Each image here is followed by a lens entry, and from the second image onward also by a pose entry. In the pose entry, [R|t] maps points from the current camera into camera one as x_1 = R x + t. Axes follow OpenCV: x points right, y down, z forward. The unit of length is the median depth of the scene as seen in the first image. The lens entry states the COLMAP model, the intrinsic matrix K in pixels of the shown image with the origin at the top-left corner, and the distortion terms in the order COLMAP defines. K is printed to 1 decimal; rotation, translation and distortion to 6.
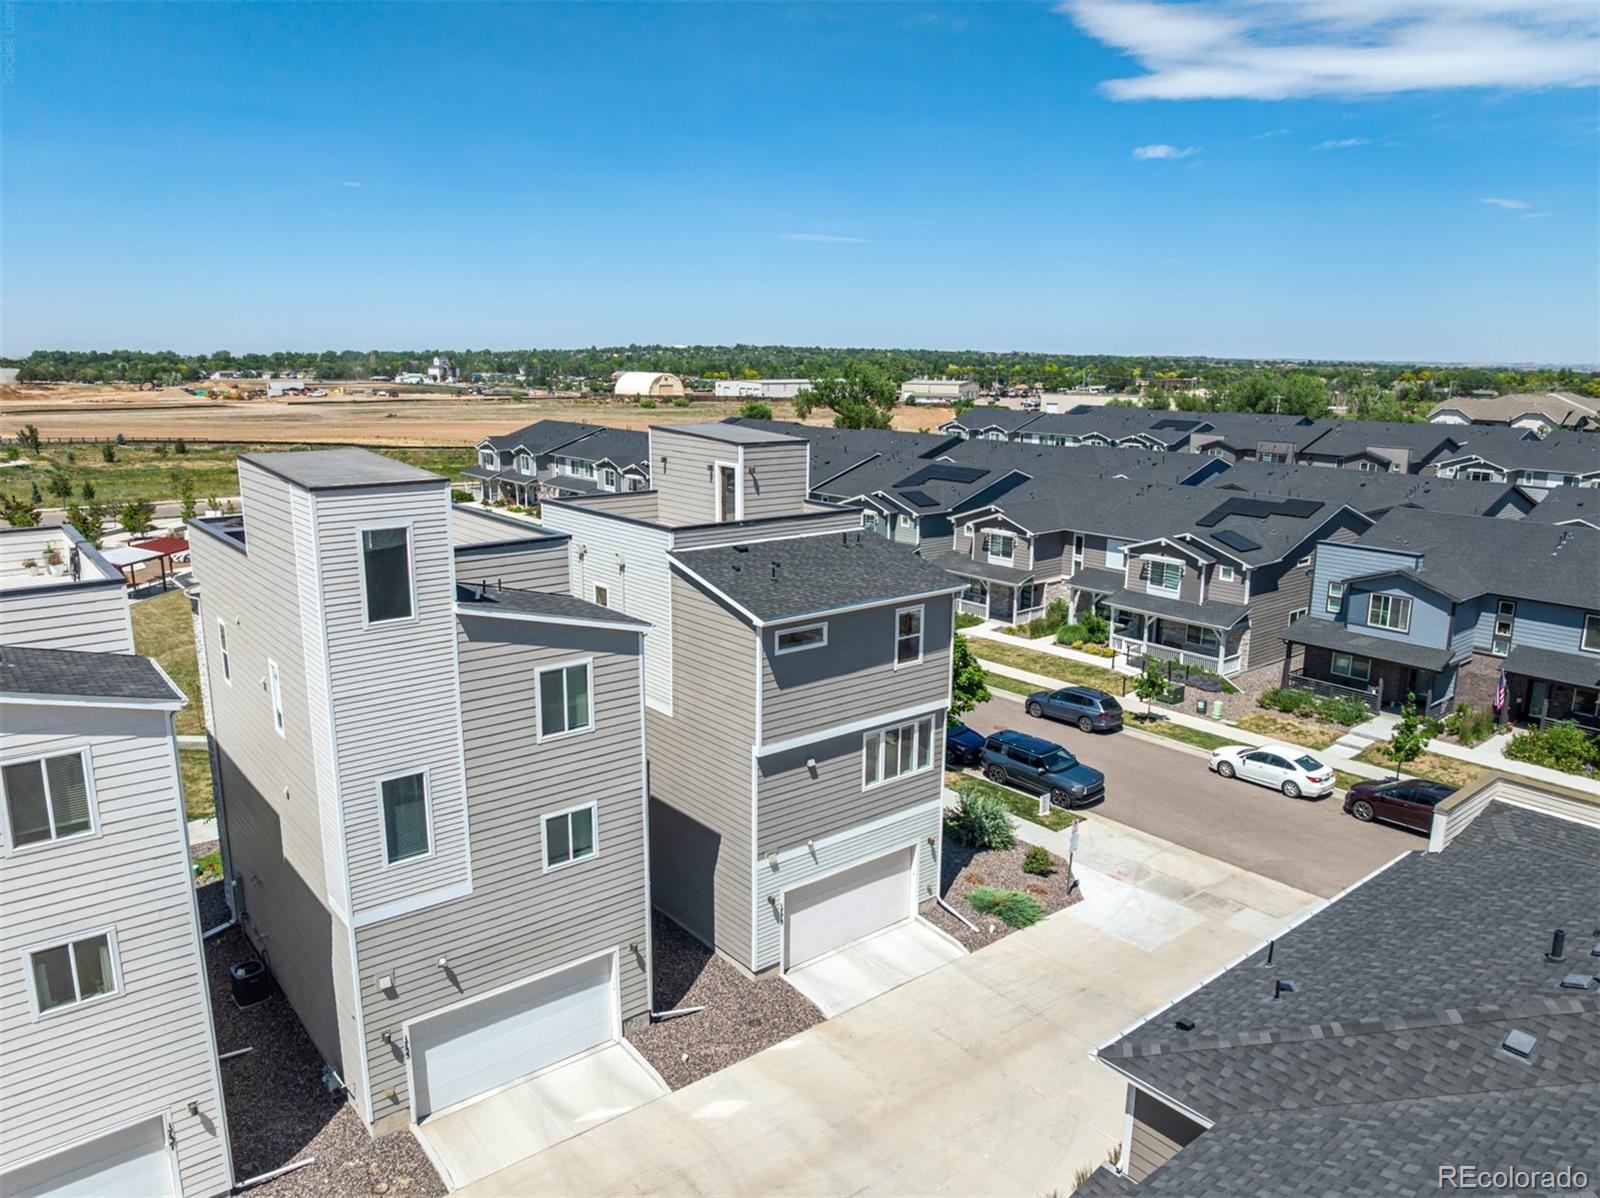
lens RADIAL K [[1124.6, 0, 797.2], [0, 1124.6, 596.6], [0, 0, 1]] dist [-0.040361, 0.001771]
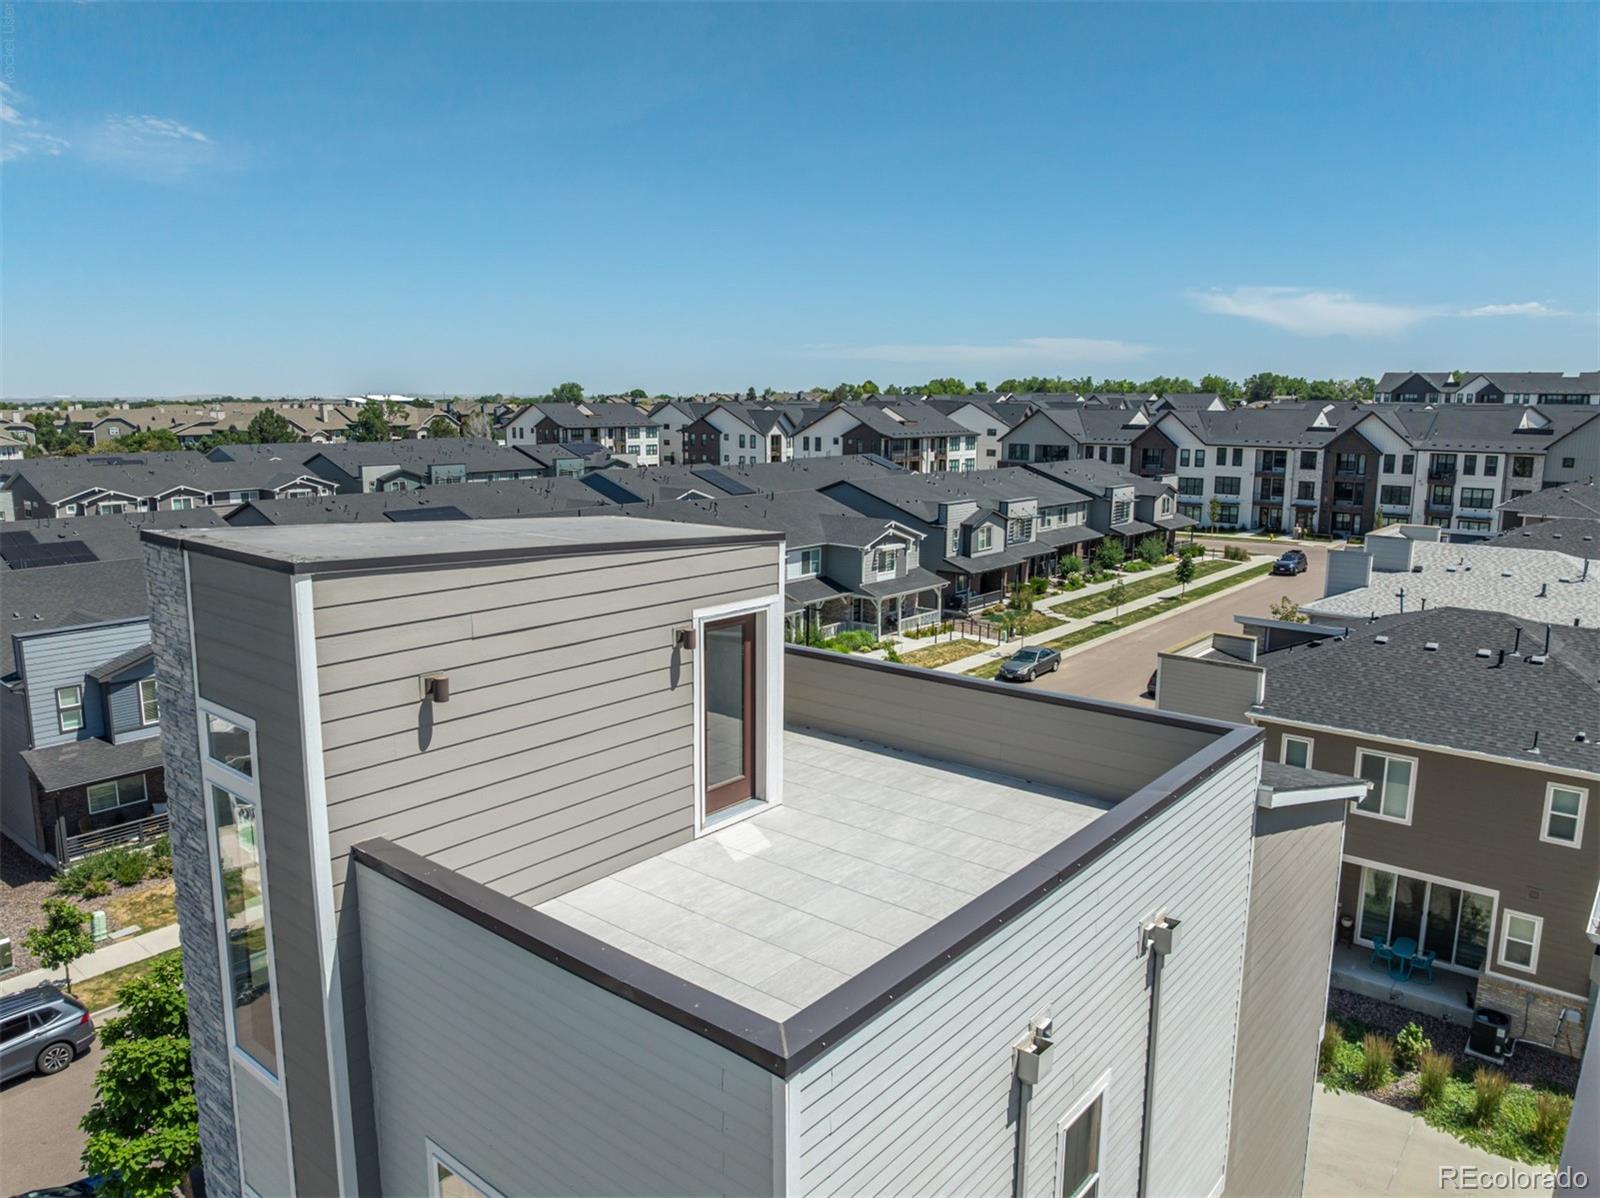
lens RADIAL K [[1124.6, 0, 797.2], [0, 1124.6, 596.6], [0, 0, 1]] dist [-0.040361, 0.001771]
pose [[-0.192879, -0.177706, 0.964997, -0.257798], [0.203796, 0.954762, 0.216555, -0.127971], [-0.959826, 0.238431, -0.147938, 0.702062]]
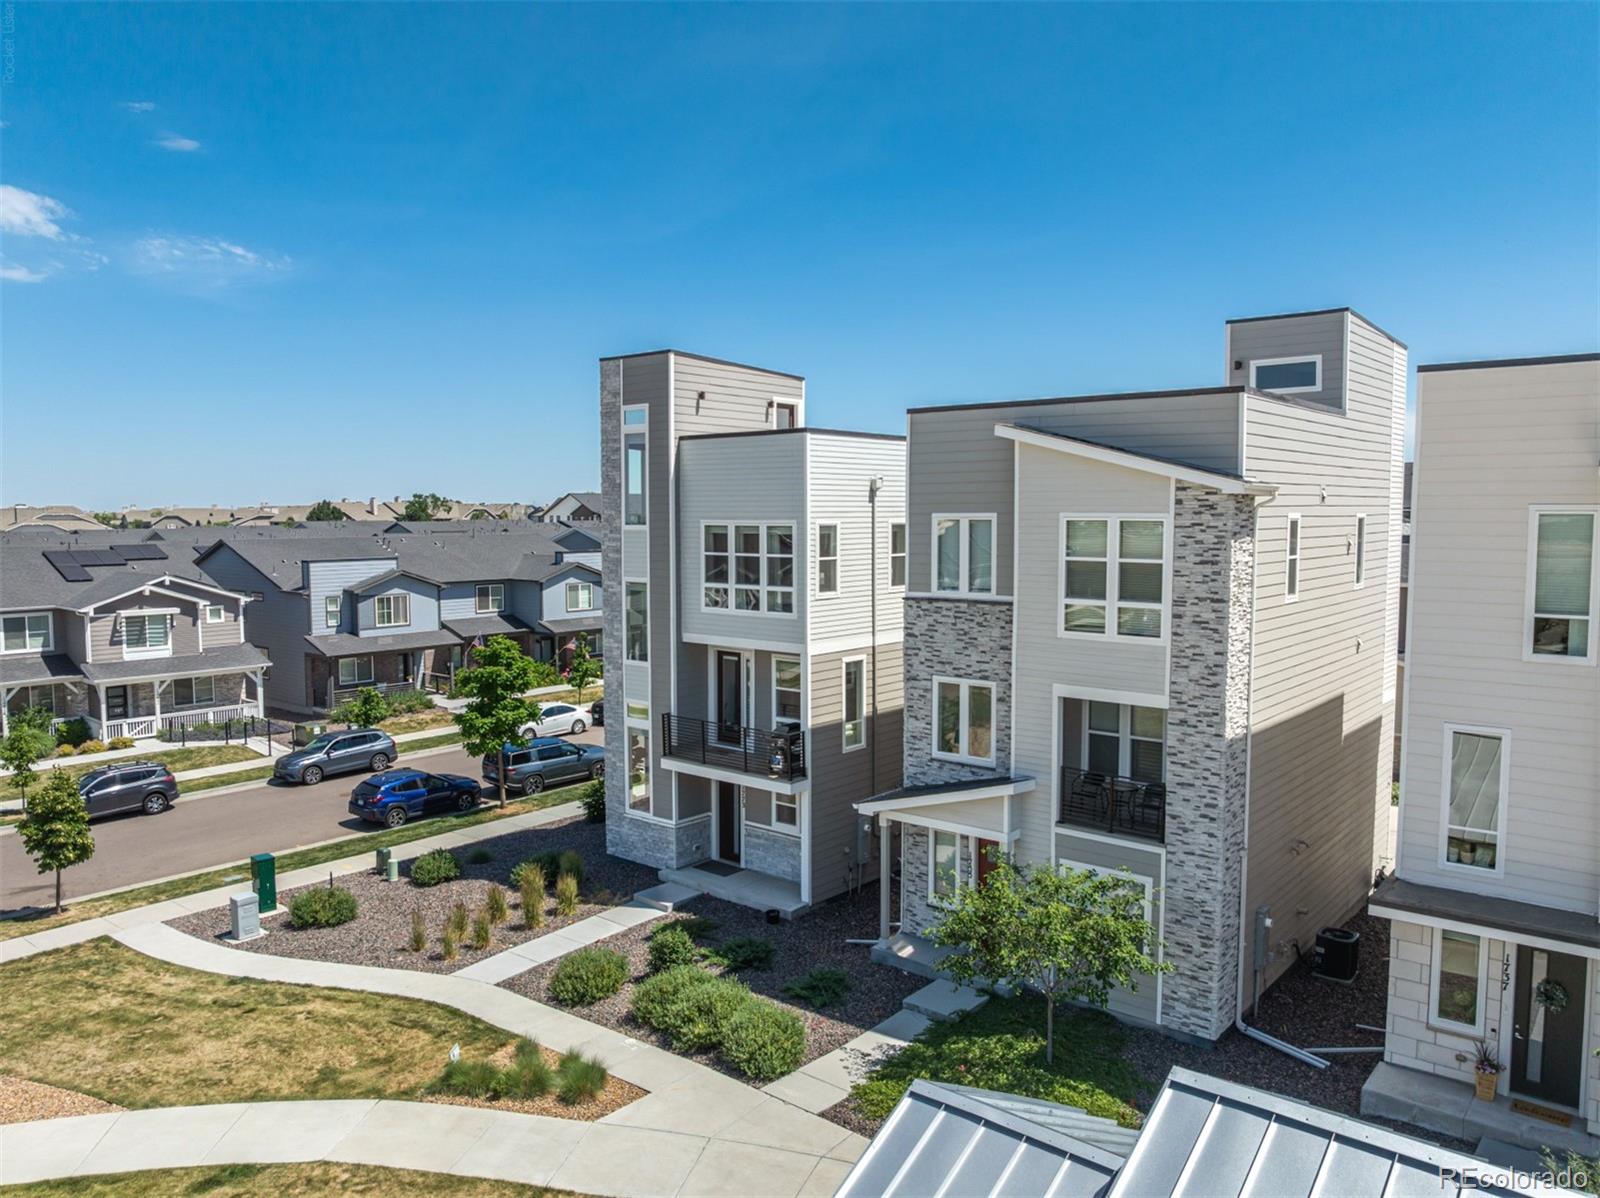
lens RADIAL K [[1137.8, 0, 800.0], [0, 1137.8, 599.0], [0, 0, 1]] dist [-0.043118, 0.004263]
pose [[-0.183900, -0.080510, 0.979642, -0.667463], [0.210576, 0.970274, 0.119270, -0.047245], [-0.960124, 0.228223, -0.161480, 0.801252]]
